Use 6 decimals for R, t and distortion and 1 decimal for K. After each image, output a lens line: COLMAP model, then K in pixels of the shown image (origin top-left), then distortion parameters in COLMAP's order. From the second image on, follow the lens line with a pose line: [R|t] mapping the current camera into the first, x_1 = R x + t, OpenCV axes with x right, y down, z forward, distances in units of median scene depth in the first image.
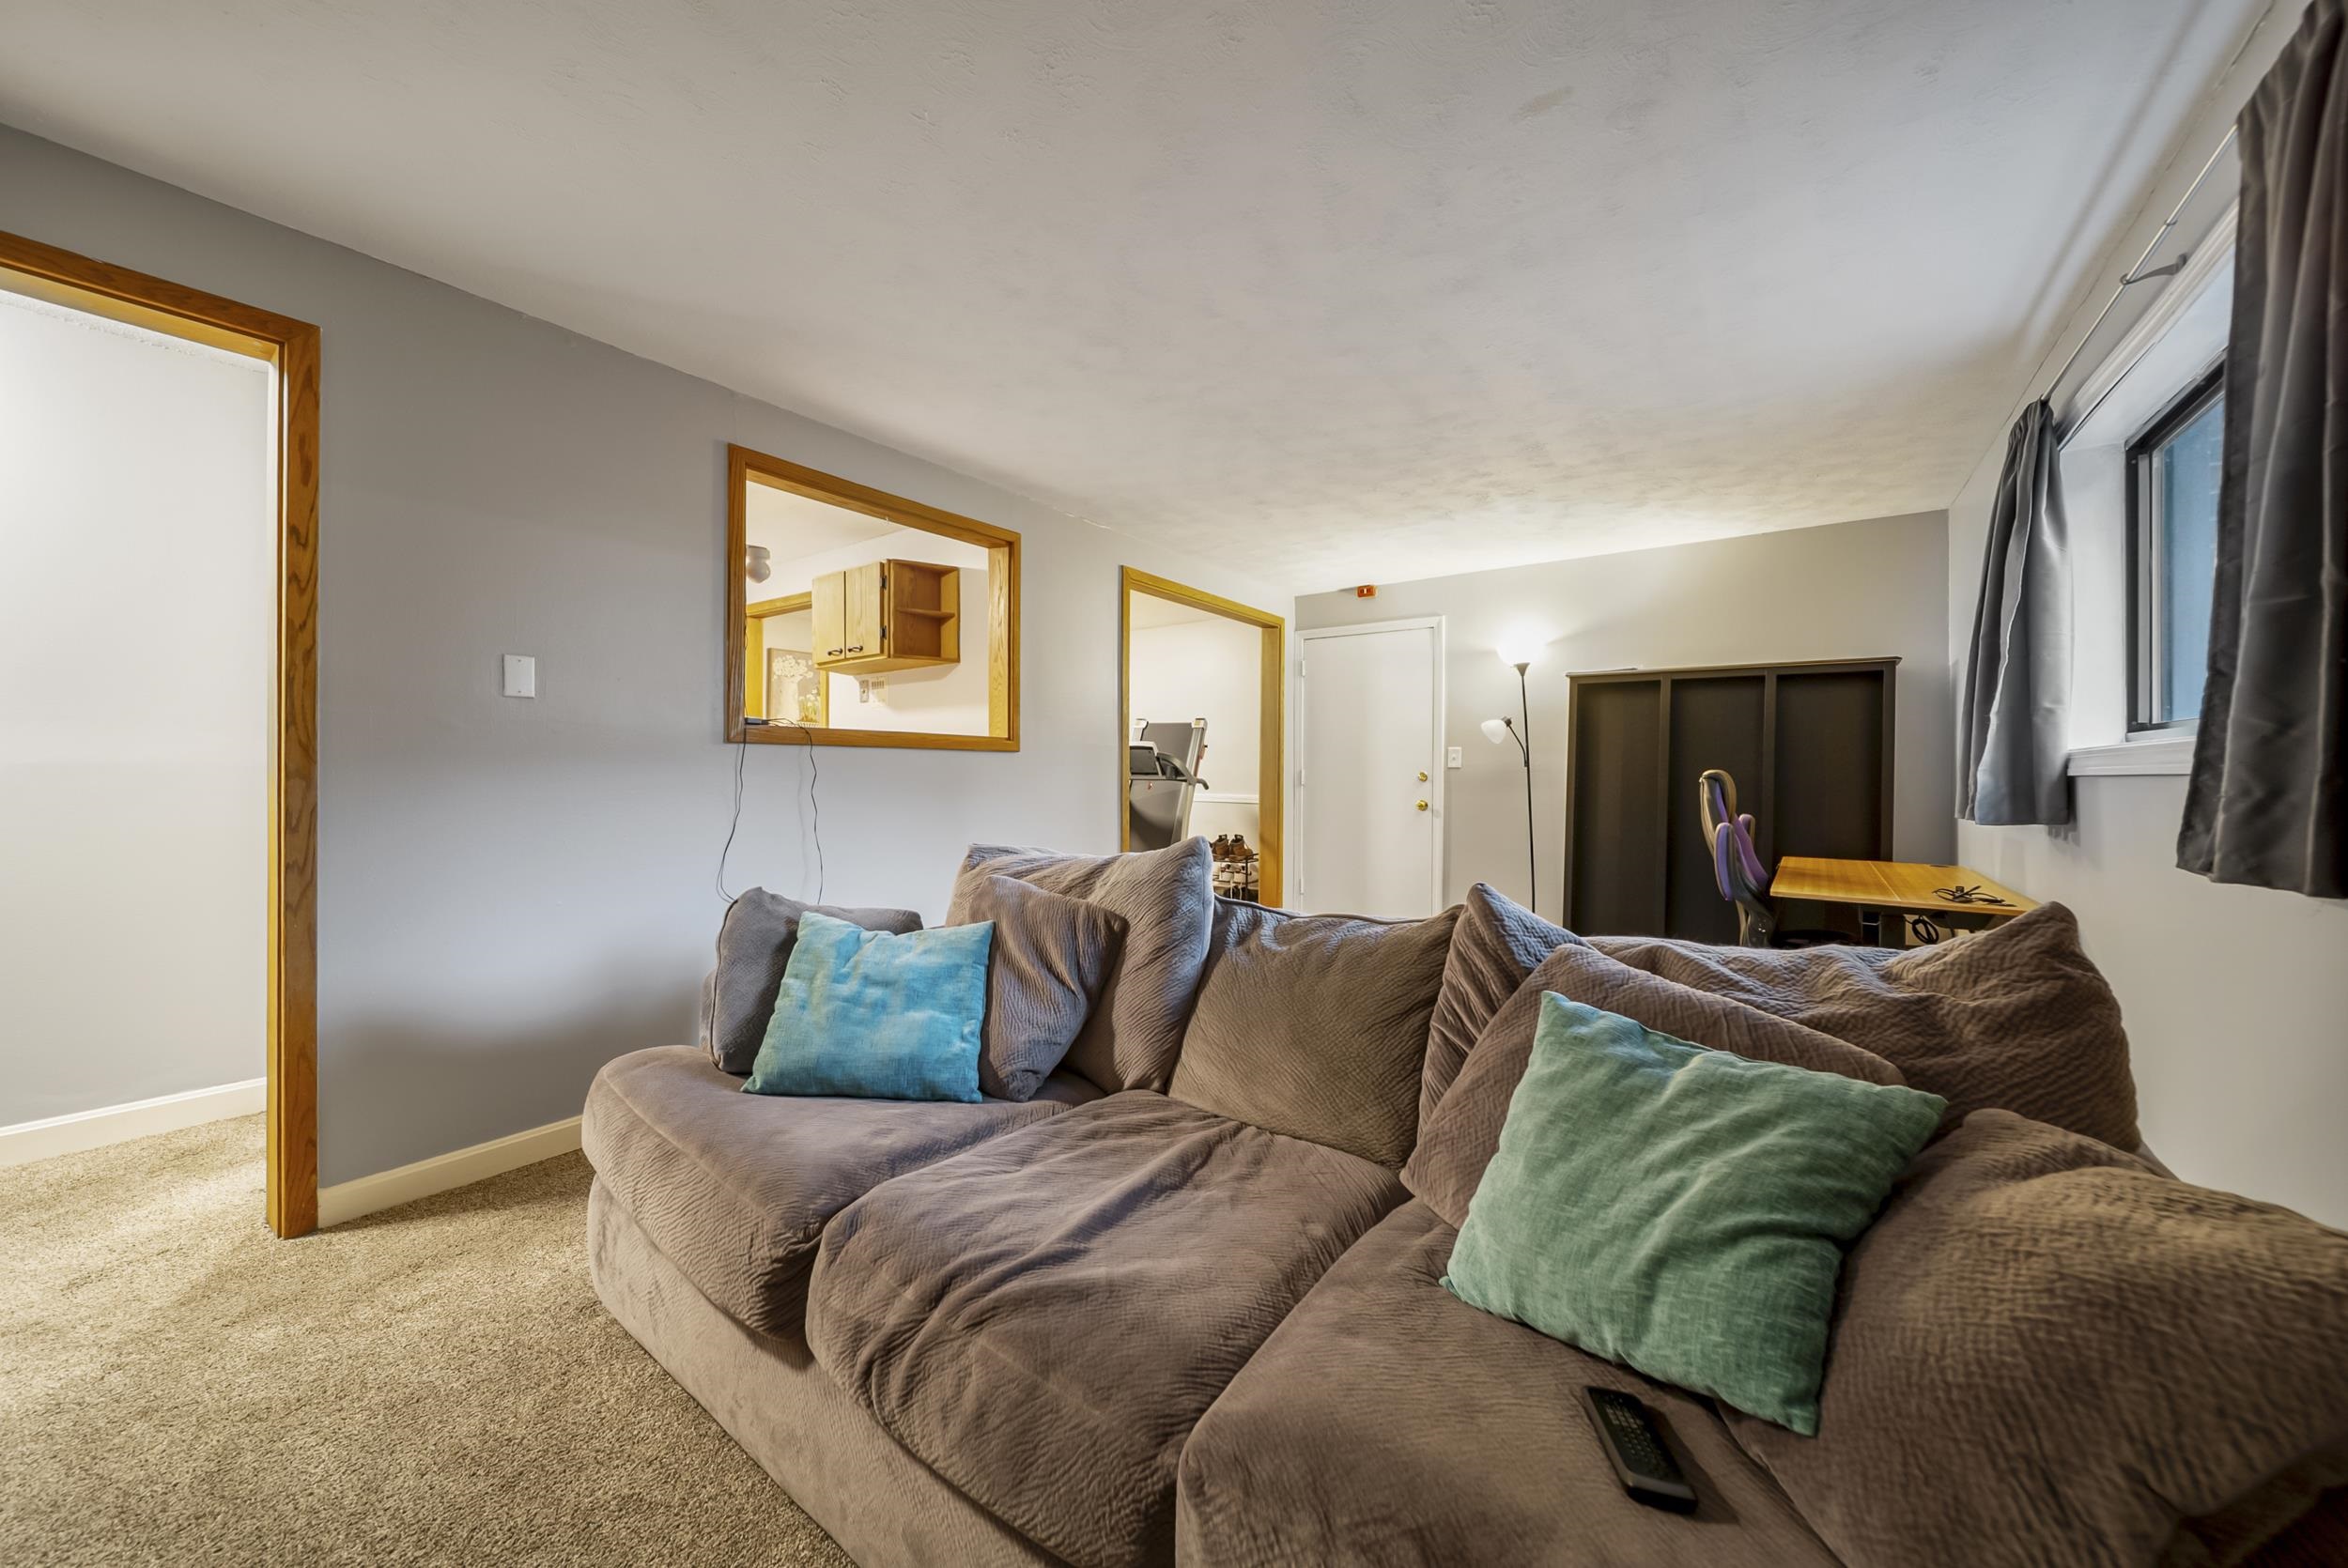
lens RADIAL K [[830.2, 0, 1176.3], [0, 830.2, 772.4], [0, 0, 1]] dist [0.000098, -0.001036]
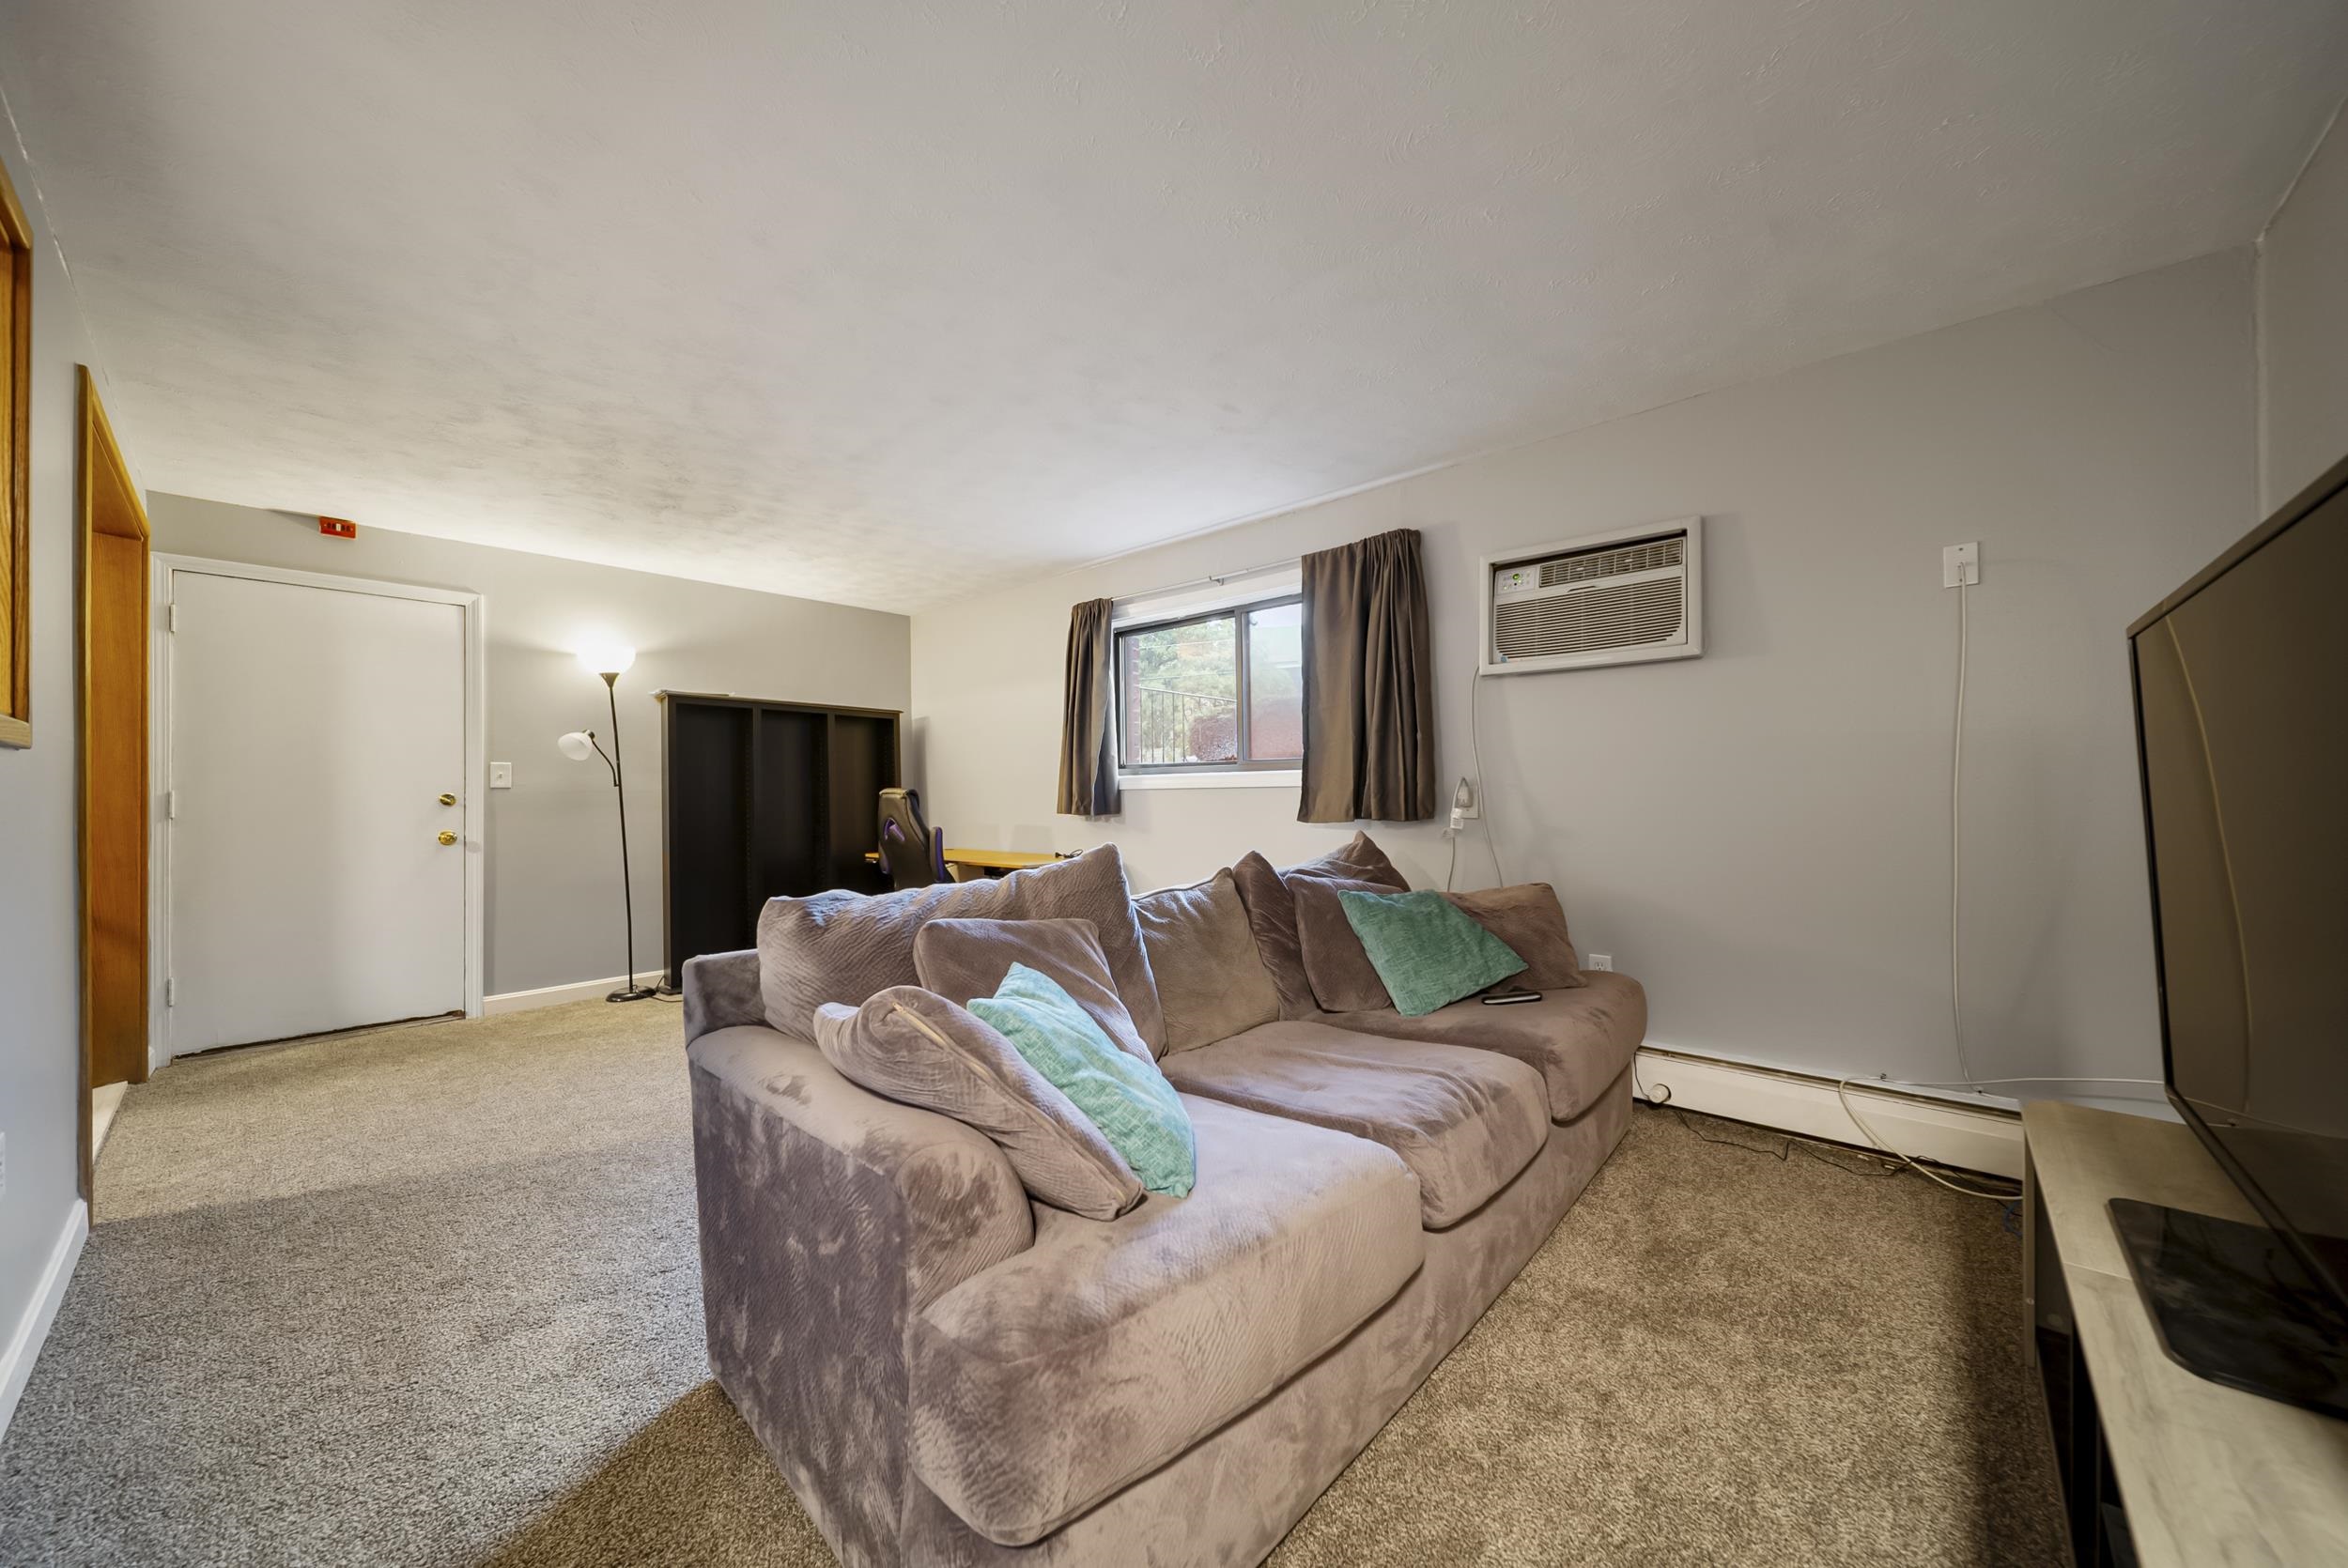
lens RADIAL K [[830.2, 0, 1159.9], [0, 830.2, 787.5], [0, 0, 1]] dist [0.000098, -0.001036]
pose [[0.116167, -0.002063, 0.993228, -0.440954], [0.010433, 0.999945, 0.000857, -0.000326], [-0.993175, 0.010262, 0.116182, 0.311805]]
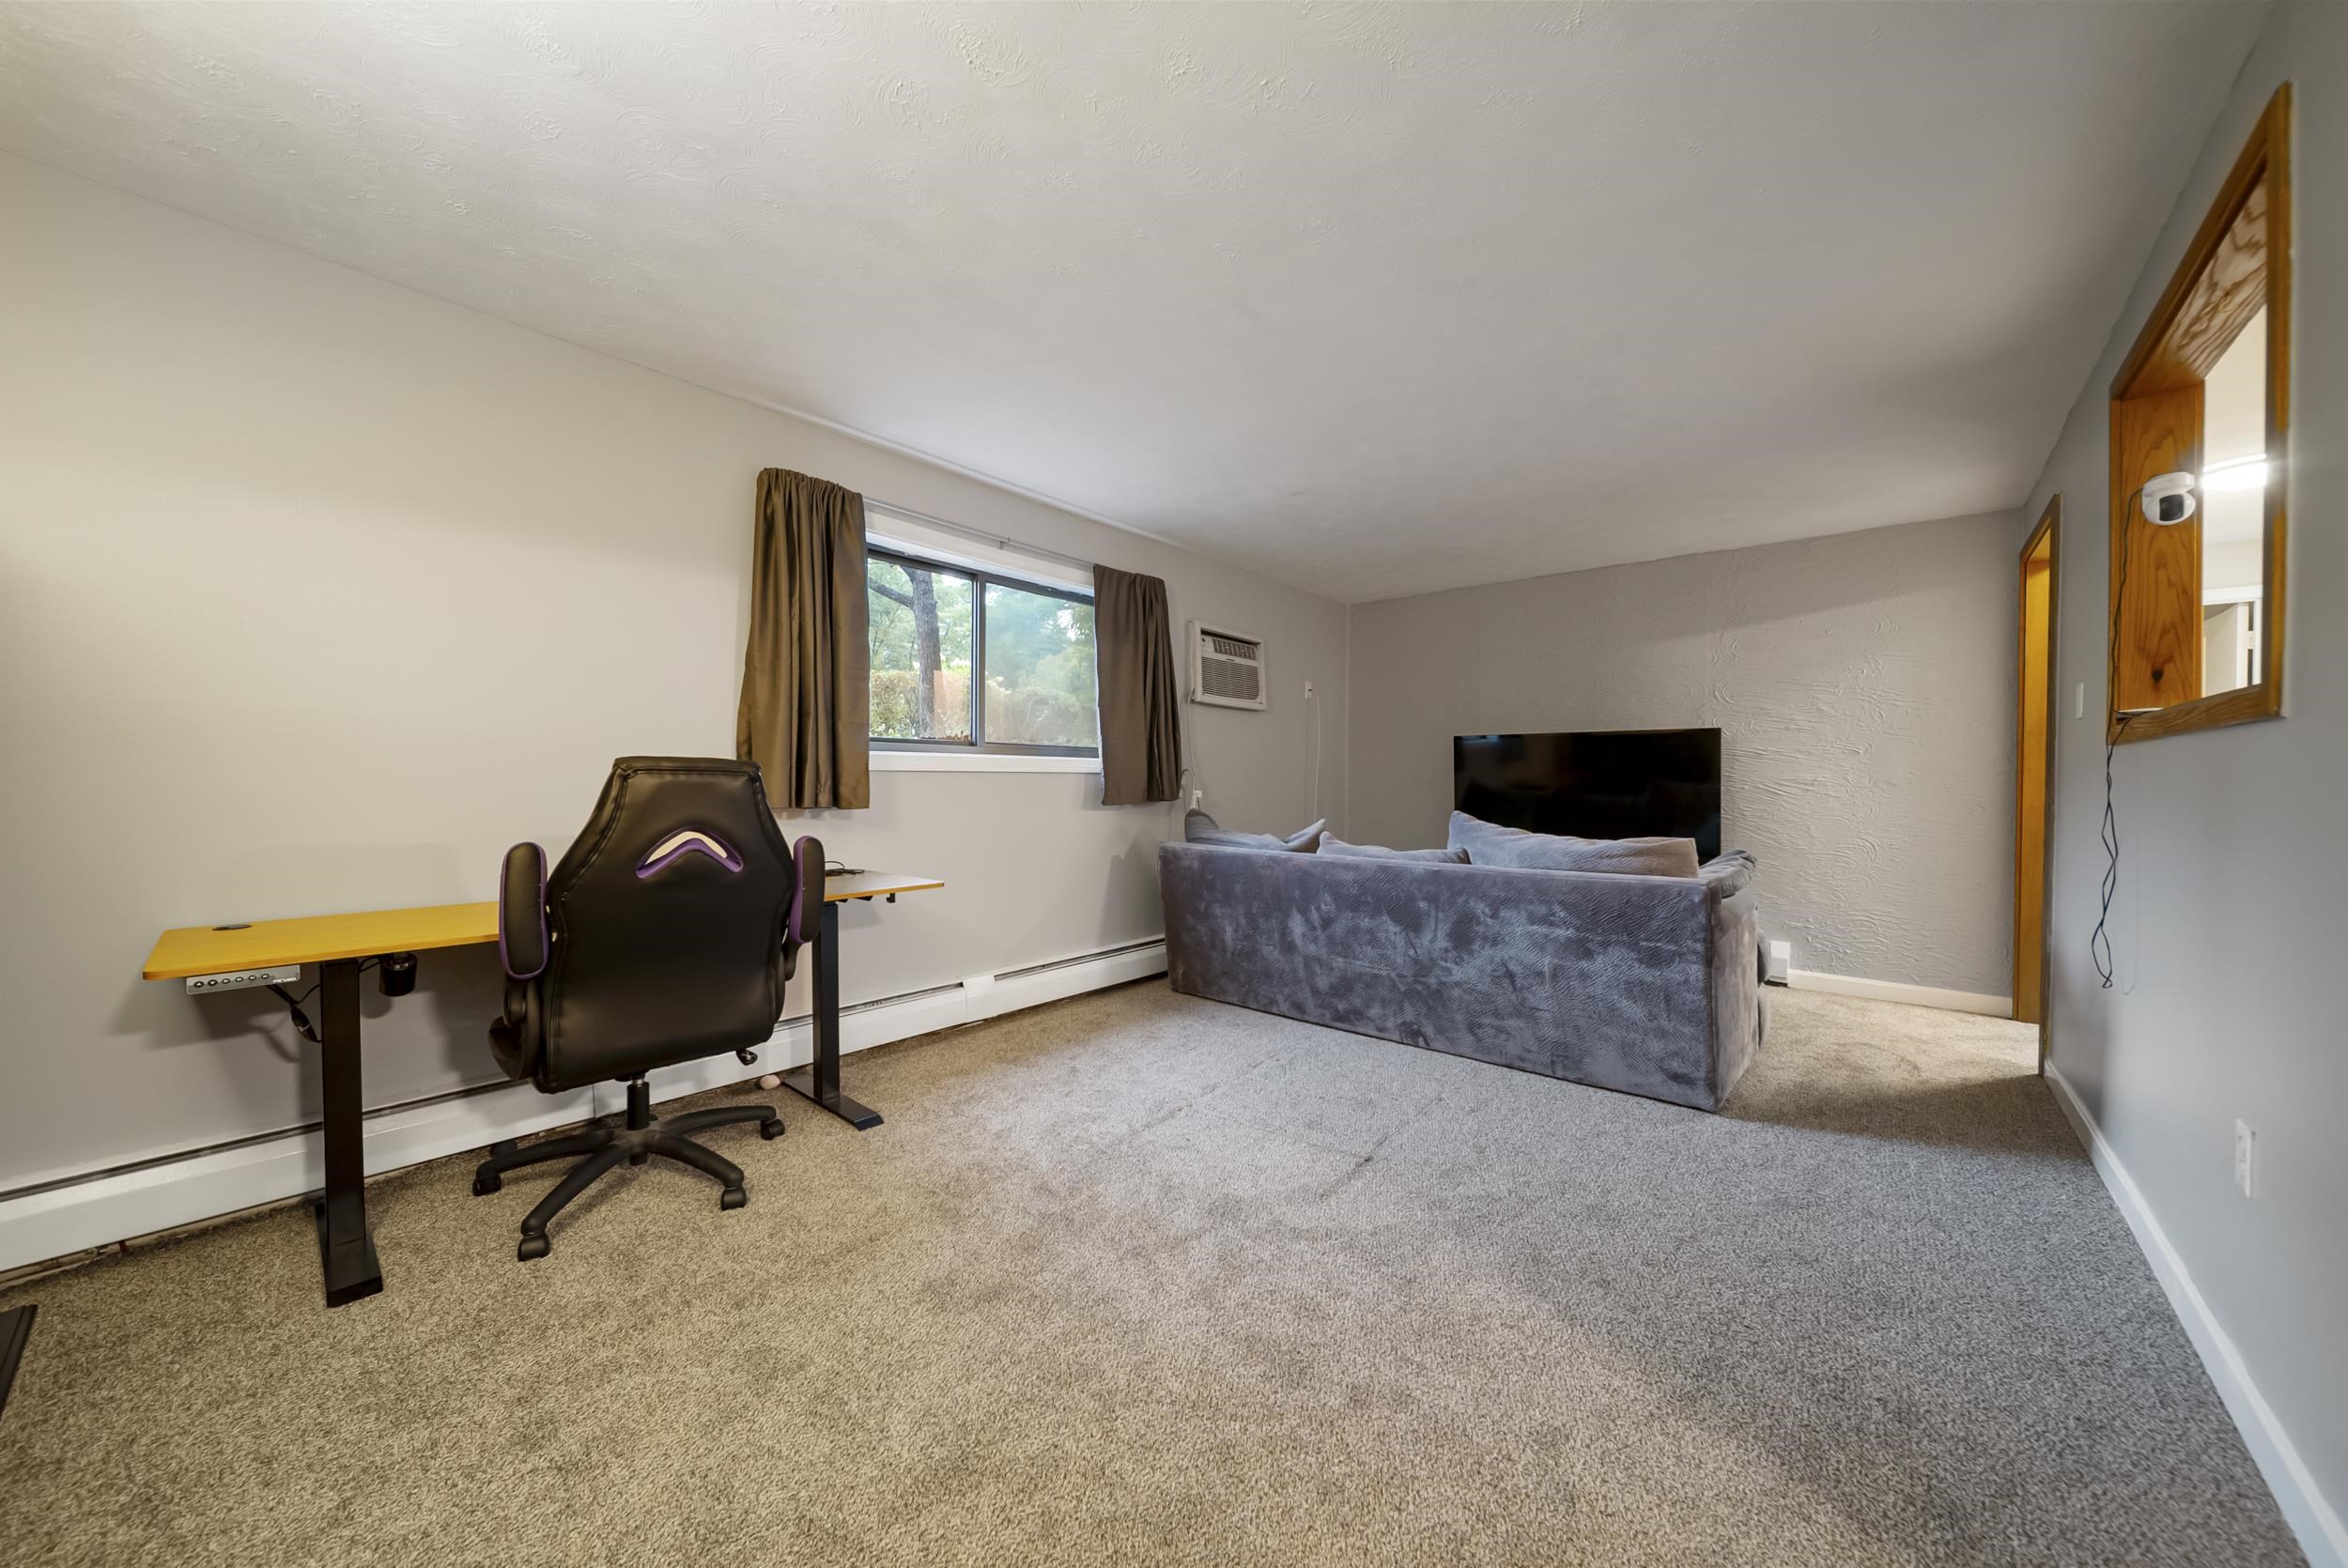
lens RADIAL K [[830.2, 0, 1192.4], [0, 830.2, 783.6], [0, 0, 1]] dist [0.000098, -0.001036]
pose [[-0.998379, -0.010862, 0.055862, 0.198765], [-0.010519, 0.999924, 0.006430, 0.004290], [-0.055927, 0.005832, -0.998418, 1.114792]]
